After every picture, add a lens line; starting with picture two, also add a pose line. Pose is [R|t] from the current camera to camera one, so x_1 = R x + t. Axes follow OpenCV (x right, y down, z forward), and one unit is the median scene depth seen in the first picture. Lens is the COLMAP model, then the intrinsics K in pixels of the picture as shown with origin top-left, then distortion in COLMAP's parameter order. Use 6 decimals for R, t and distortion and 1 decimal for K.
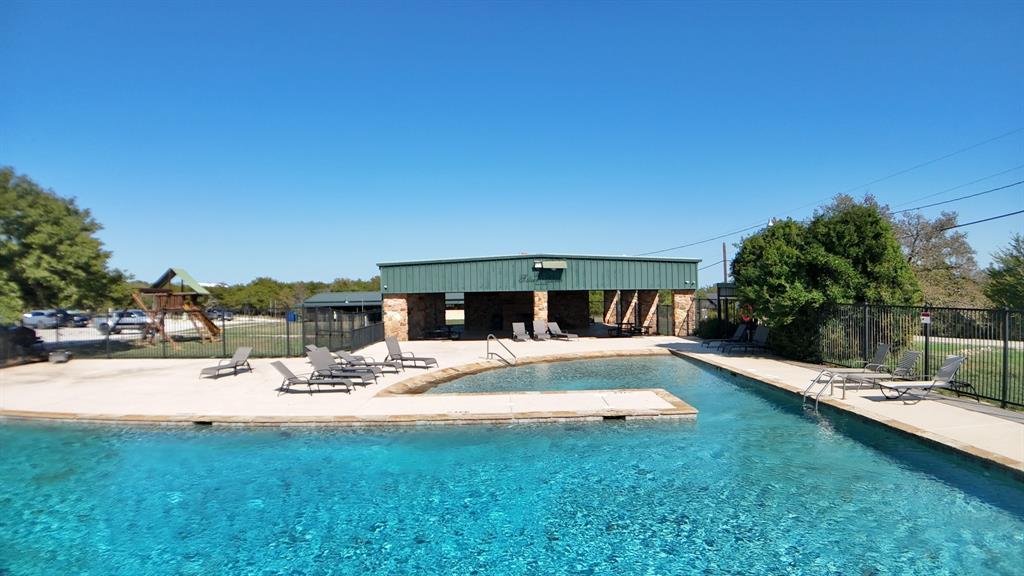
lens RADIAL K [[612.8, 0, 512.0], [0, 612.8, 288.0], [0, 0, 1]] dist [-0.159305, -0.001400]
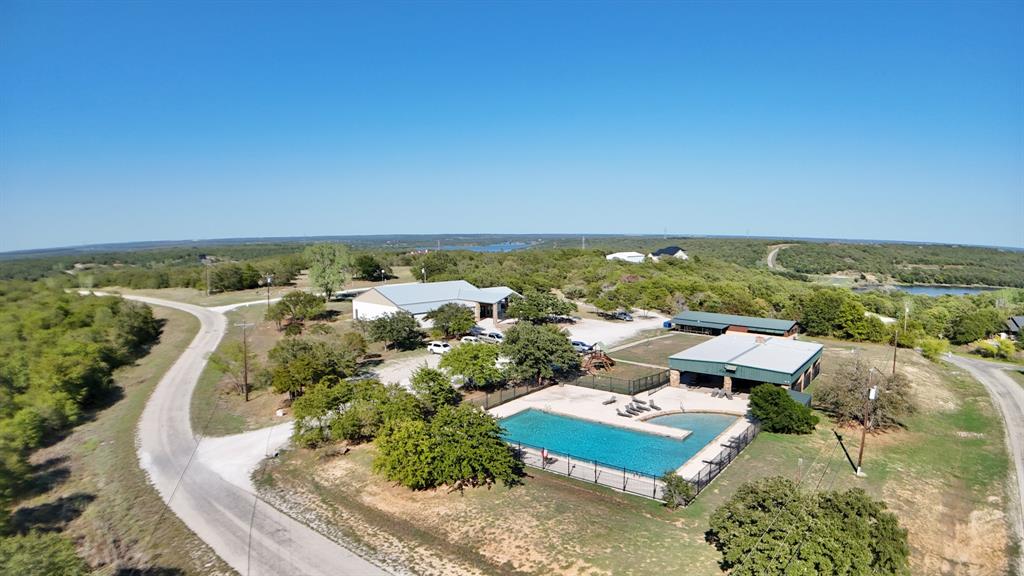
lens RADIAL K [[612.8, 0, 512.0], [0, 612.8, 288.0], [0, 0, 1]] dist [-0.159305, -0.001400]
pose [[0.782675, 0.085349, -0.616552, 0.867501], [-0.019079, 0.993378, 0.113293, -0.640844], [0.622139, -0.076909, 0.779120, -1.504724]]
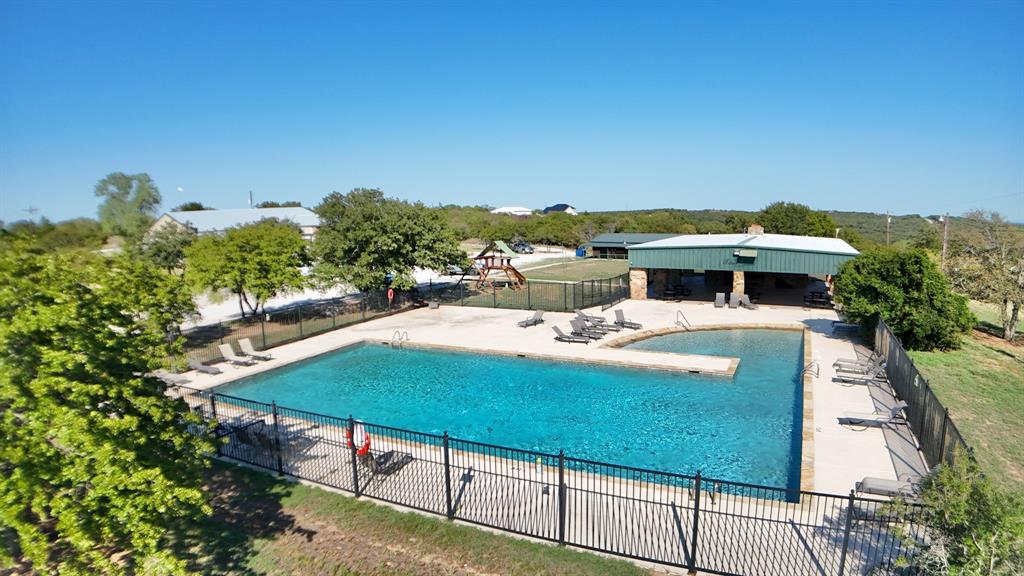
lens RADIAL K [[612.8, 0, 512.0], [0, 612.8, 288.0], [0, 0, 1]] dist [-0.159305, -0.001400]
pose [[0.888760, 0.064298, -0.453842, 0.214309], [-0.000551, 0.990262, 0.139217, -0.149976], [0.458373, -0.123480, 0.880140, -0.459215]]
